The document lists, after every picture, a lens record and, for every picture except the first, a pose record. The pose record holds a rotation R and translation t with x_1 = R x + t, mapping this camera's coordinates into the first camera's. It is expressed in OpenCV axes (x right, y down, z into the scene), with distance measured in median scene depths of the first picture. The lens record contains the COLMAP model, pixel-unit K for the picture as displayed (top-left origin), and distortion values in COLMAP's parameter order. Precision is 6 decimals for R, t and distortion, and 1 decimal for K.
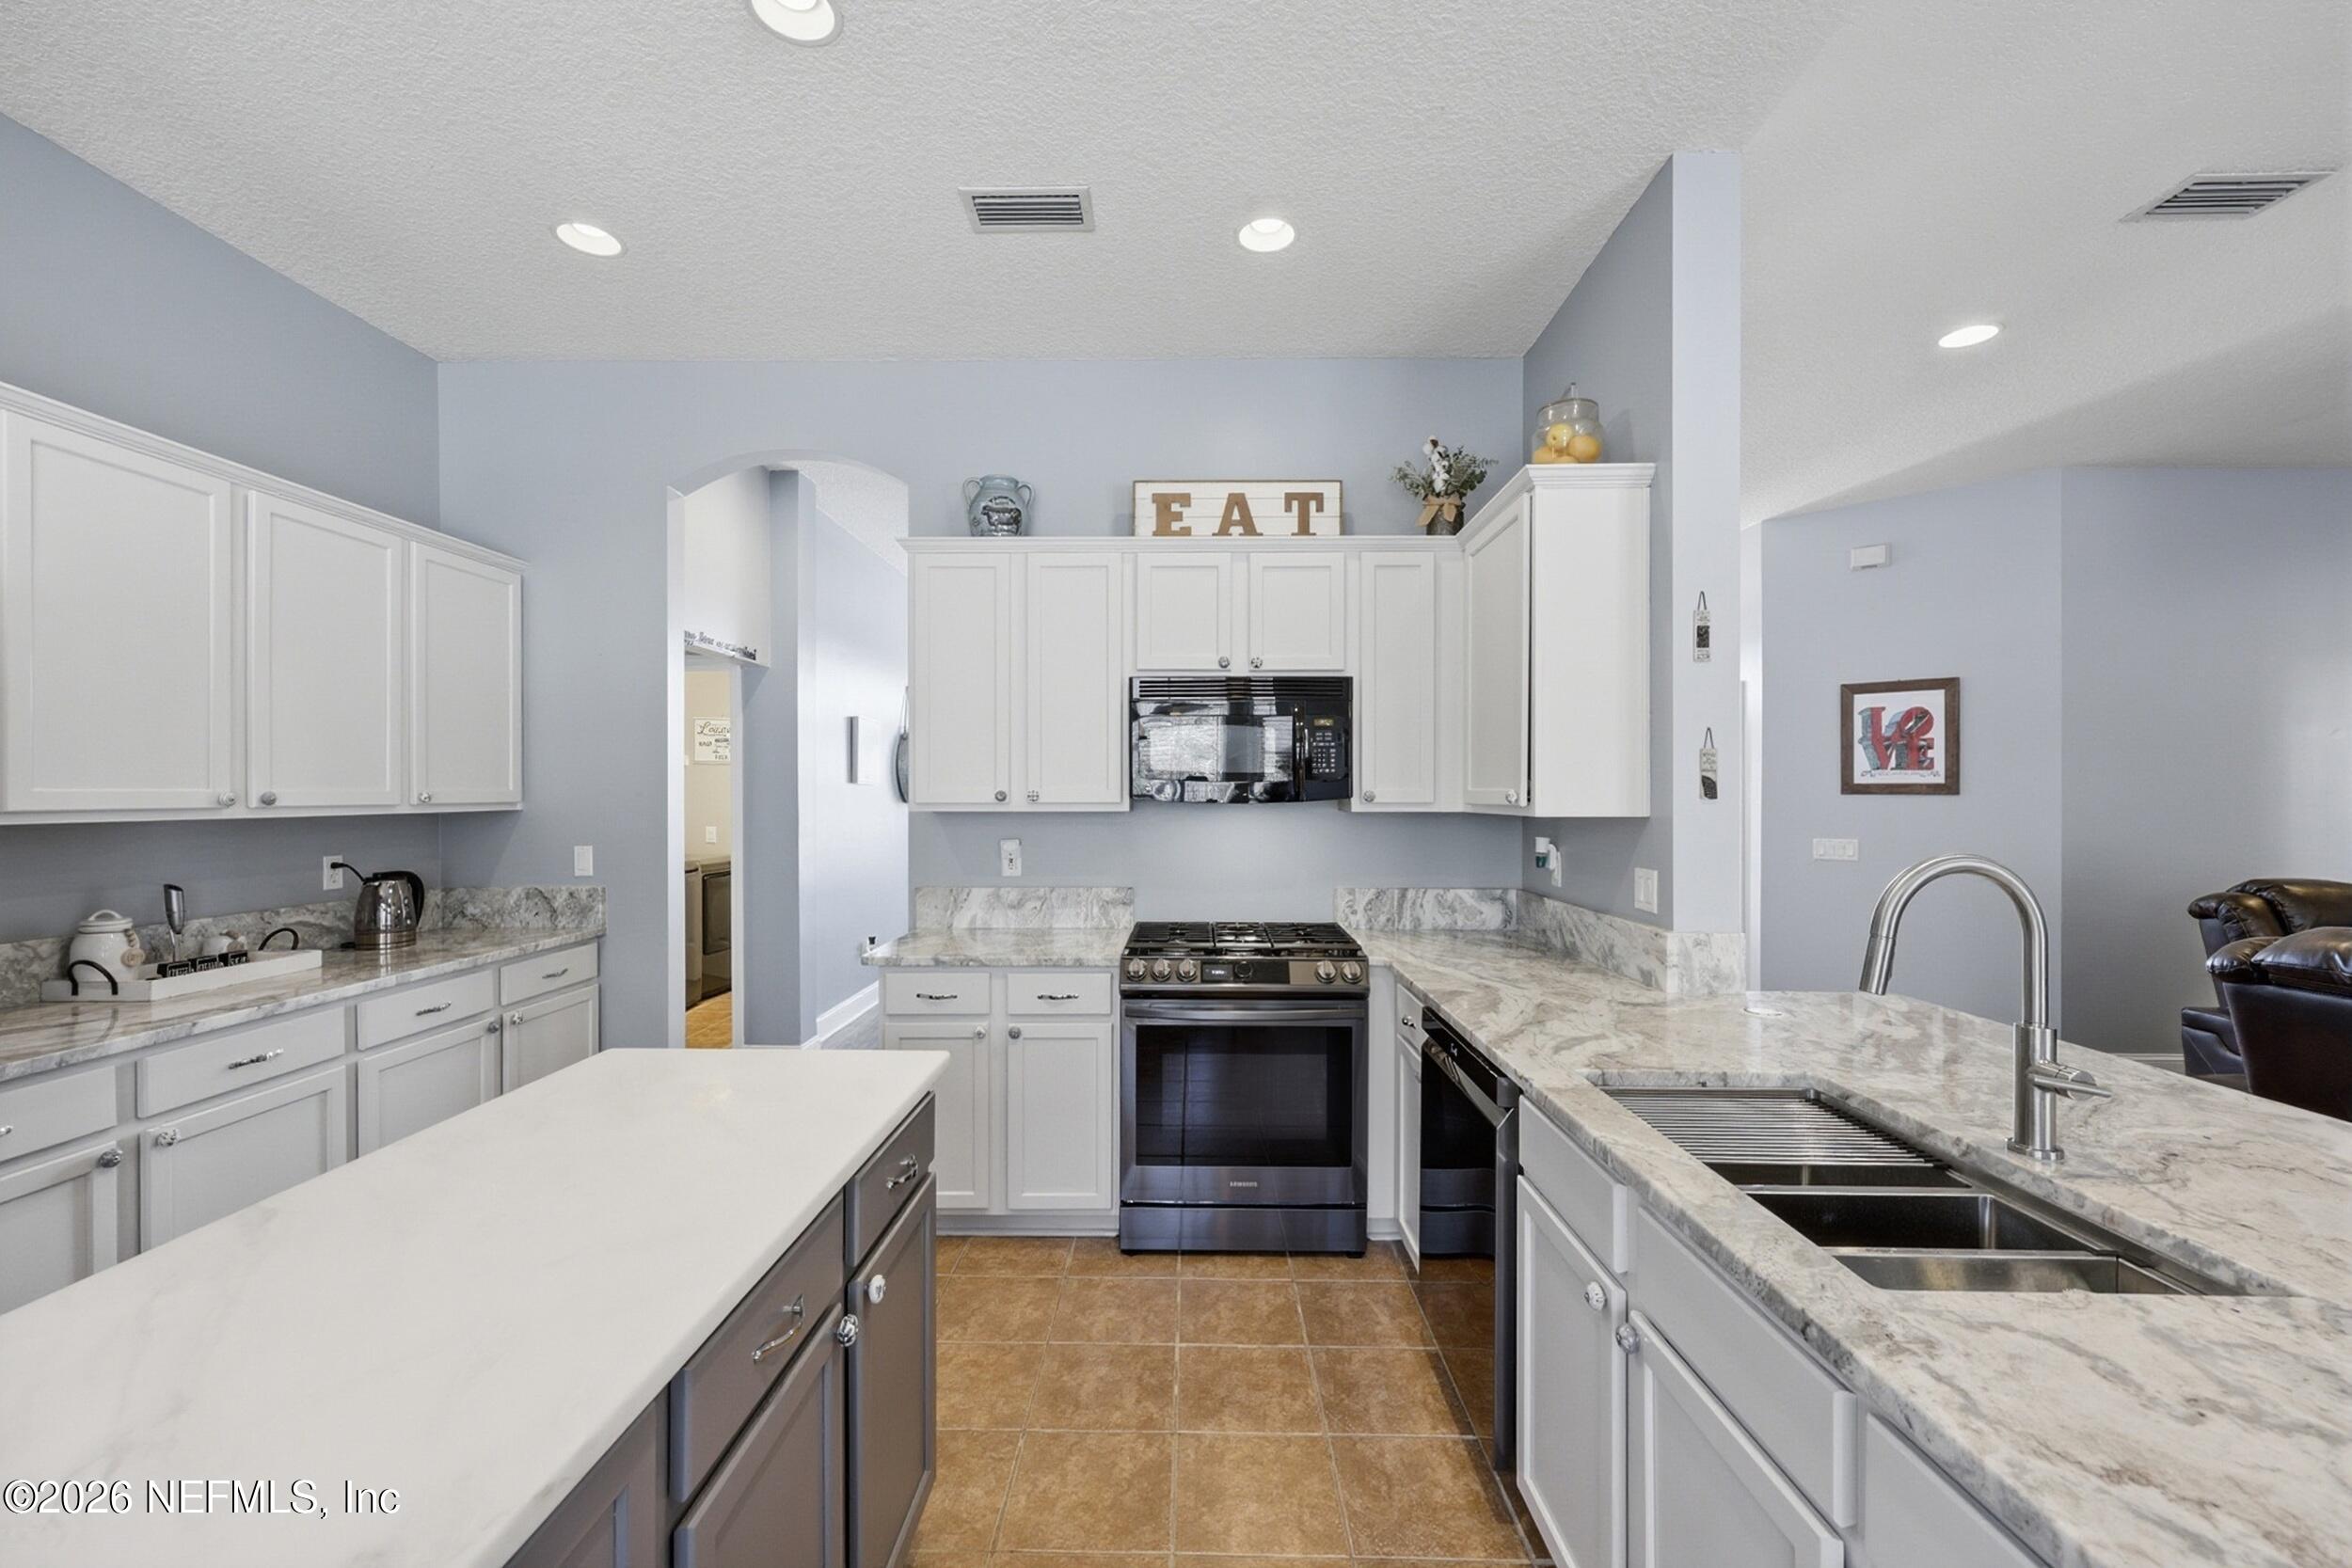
lens RADIAL K [[954.2, 0, 1179.8], [0, 954.2, 795.2], [0, 0, 1]] dist [-0.000128, 0.000582]
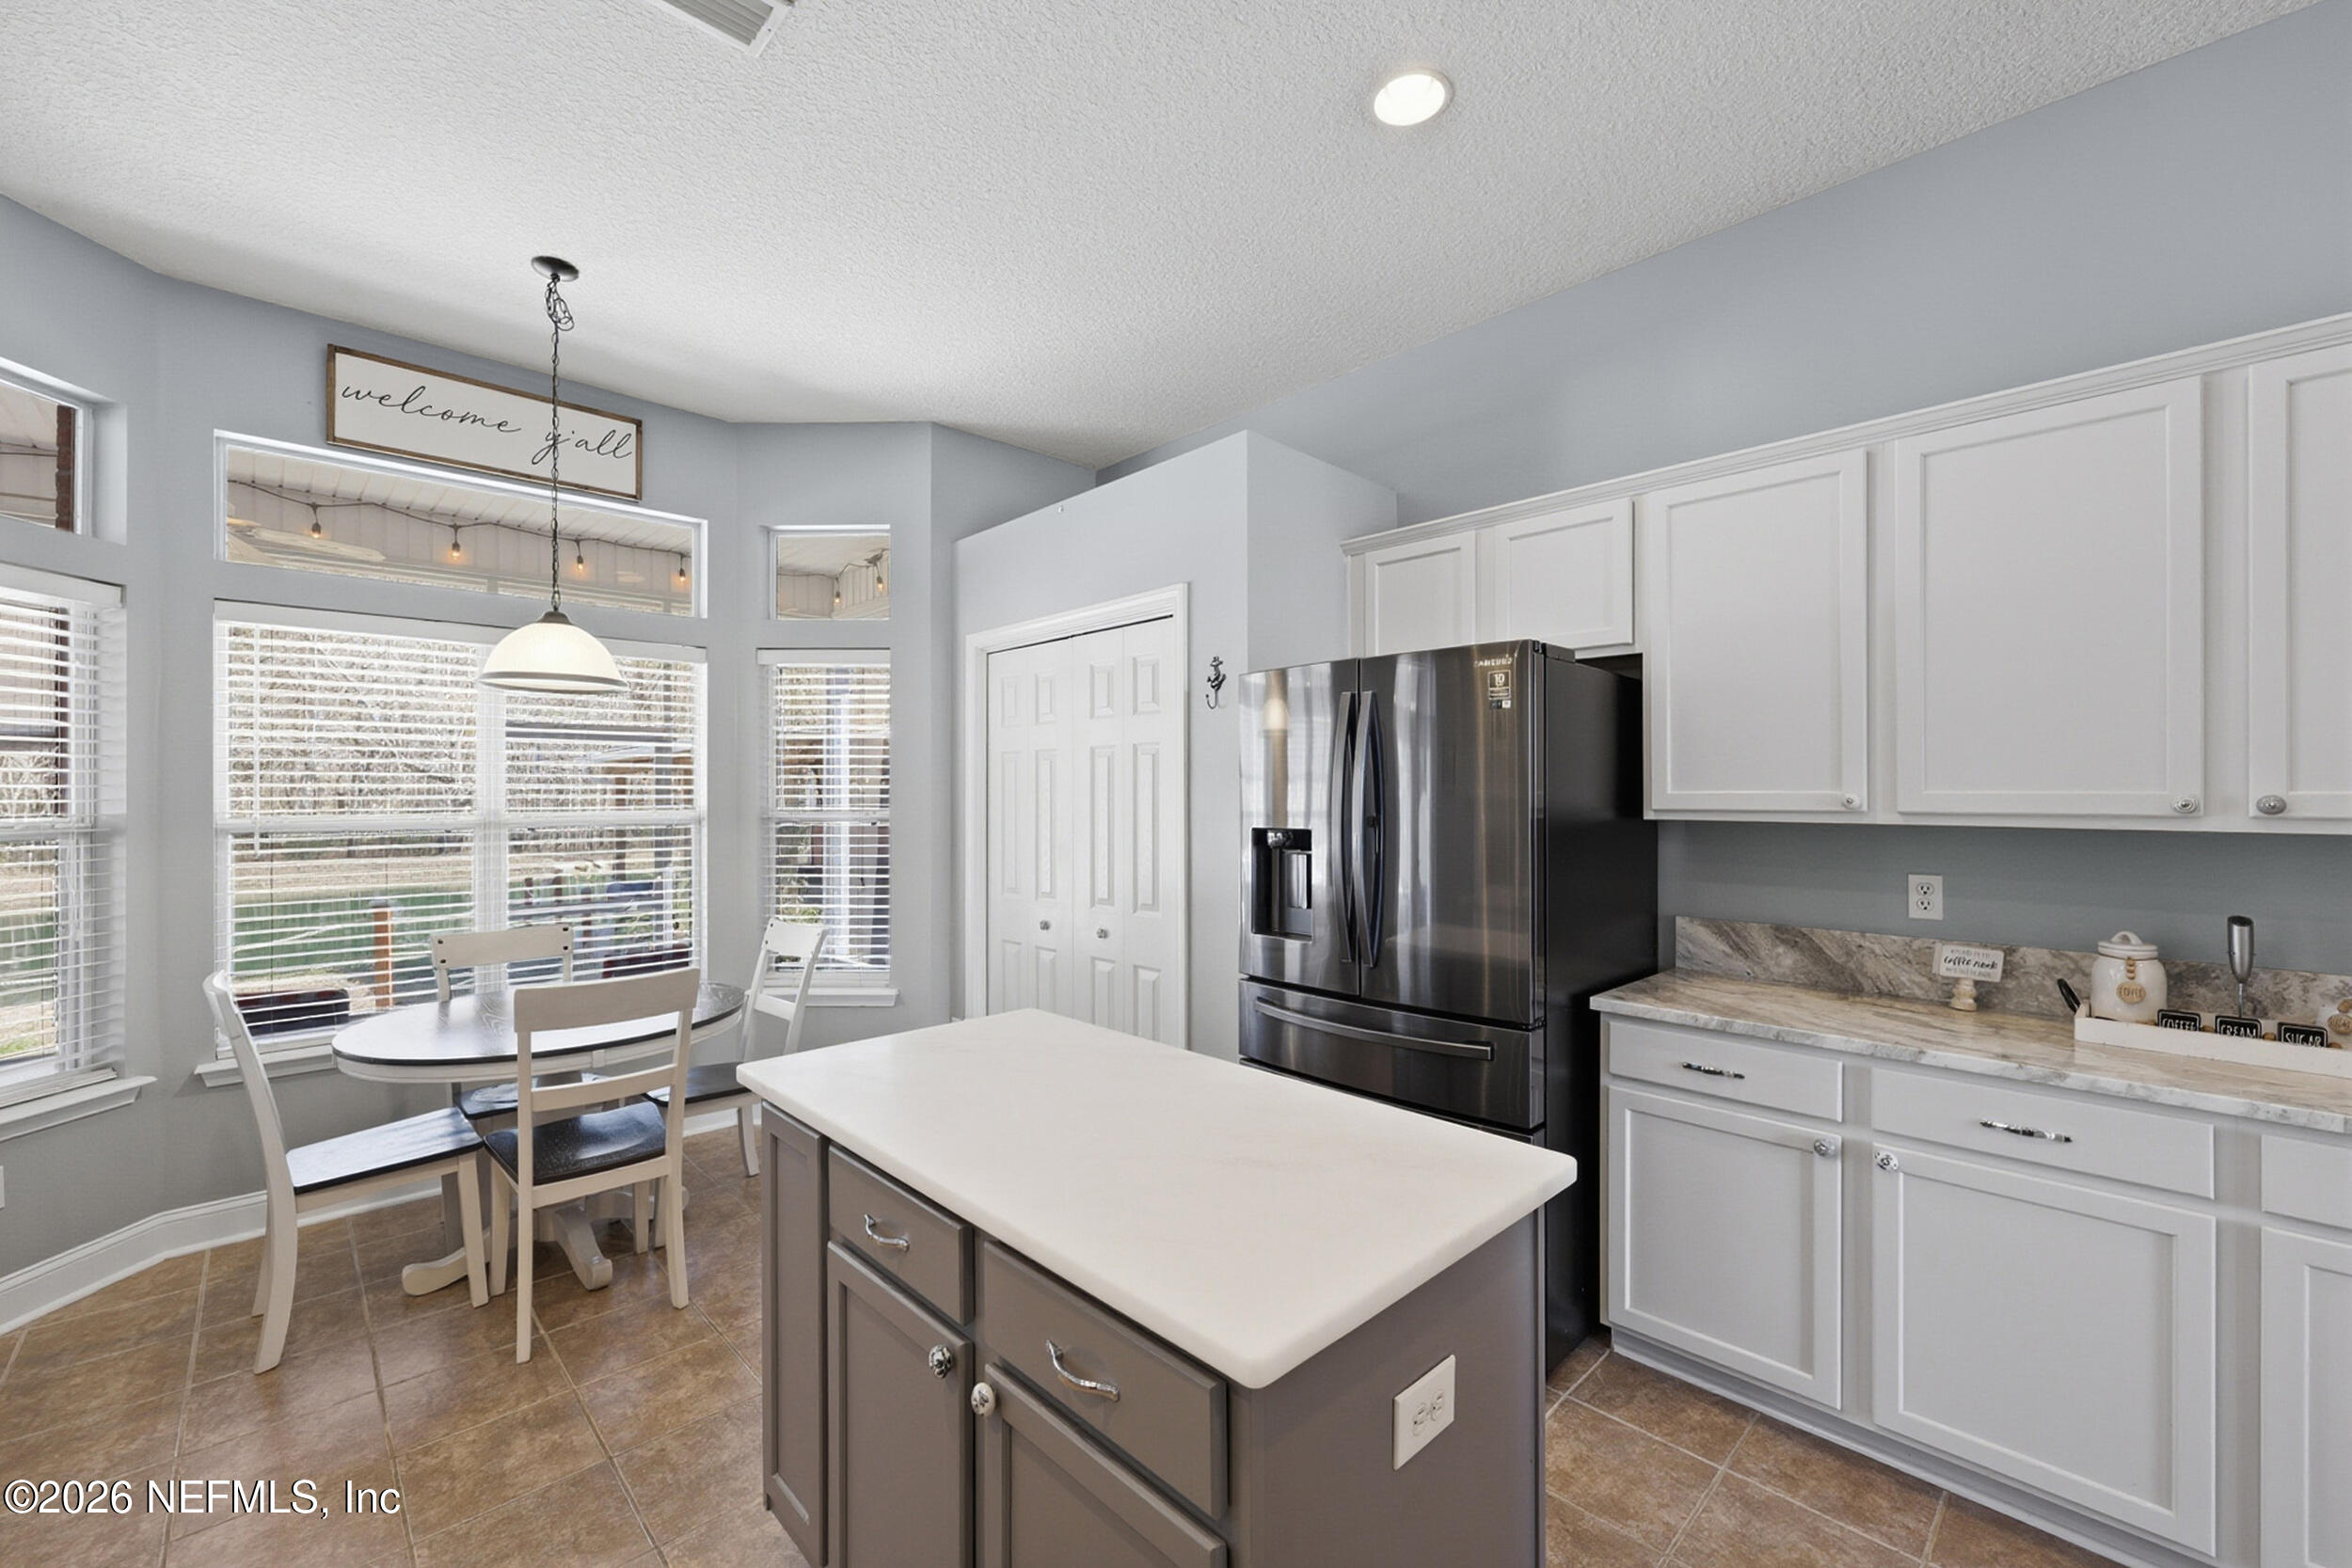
lens RADIAL K [[947.2, 0, 1171.9], [0, 947.2, 787.9], [0, 0, 1]] dist [0.004189, 0.000634]
pose [[-0.708958, -0.005245, -0.705231, 0.065745], [-0.005165, 0.999984, -0.002245, -0.002221], [0.705232, 0.002051, -0.708974, 0.742051]]
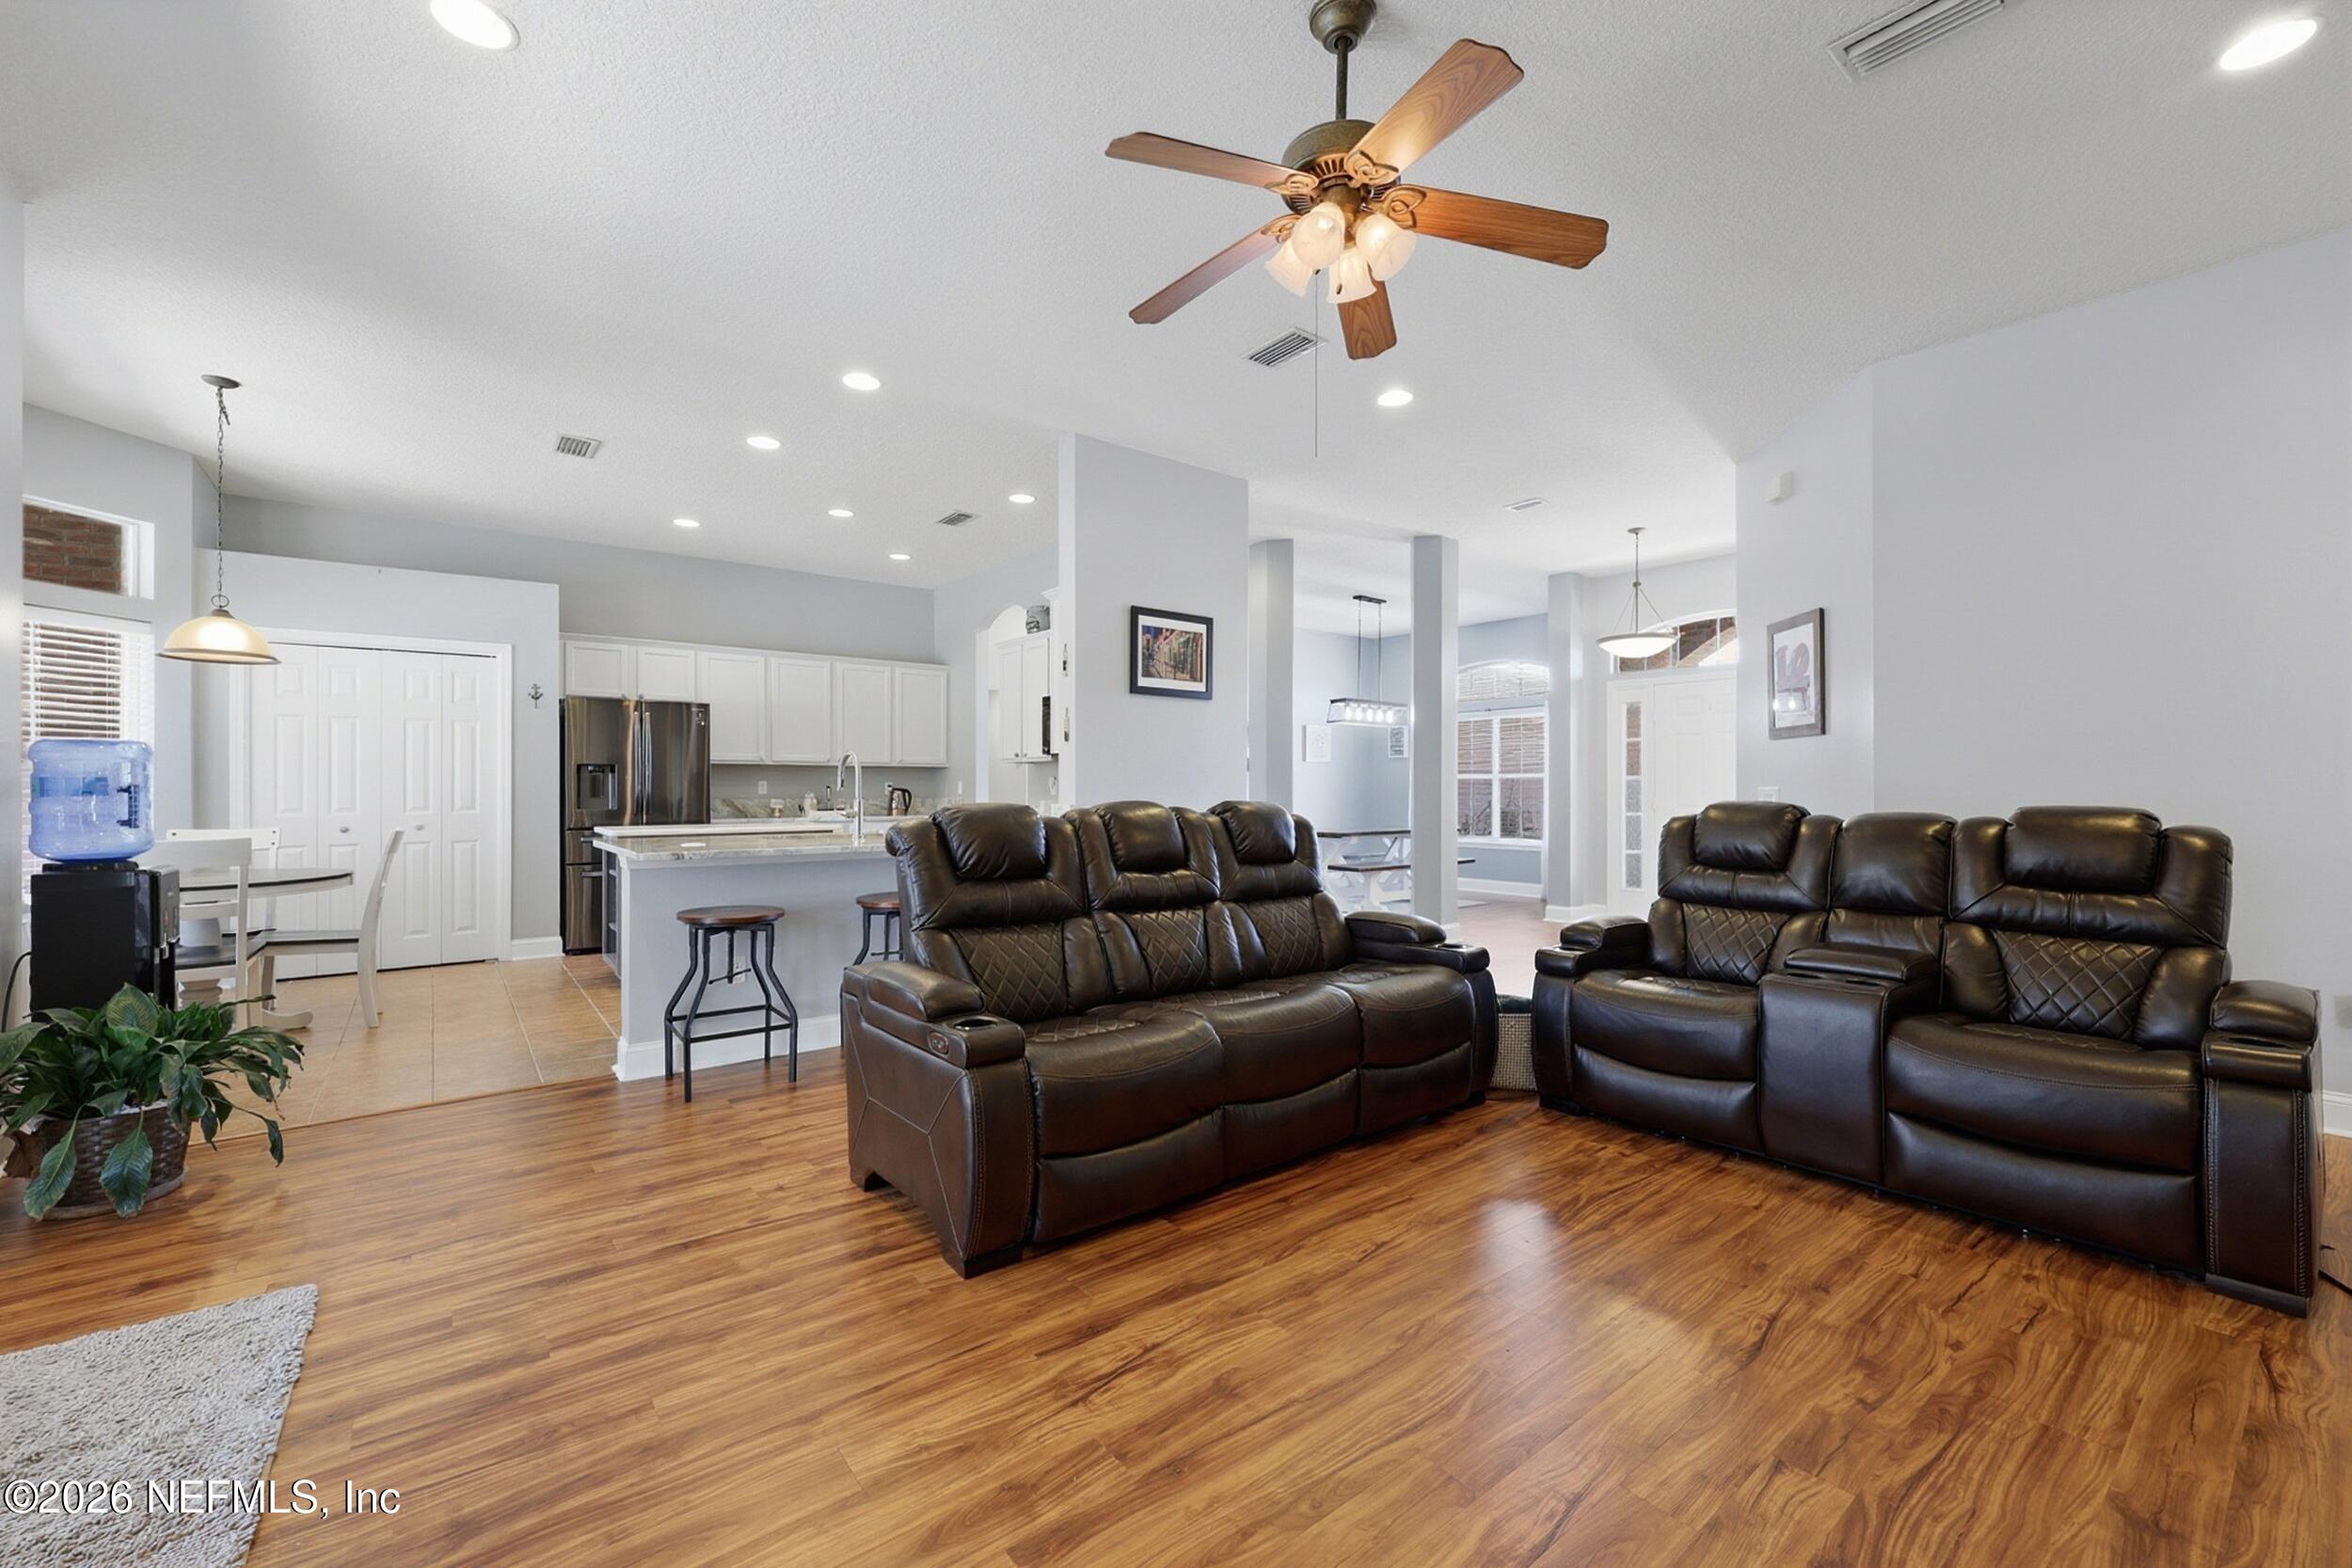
lens RADIAL K [[954.2, 0, 1168.9], [0, 954.2, 782.1], [0, 0, 1]] dist [-0.000128, 0.000582]
pose [[0.628401, -0.006112, -0.777865, 1.762152], [-0.003344, 0.999939, -0.010559, 0.087901], [0.777882, 0.009236, 0.628342, -0.115739]]
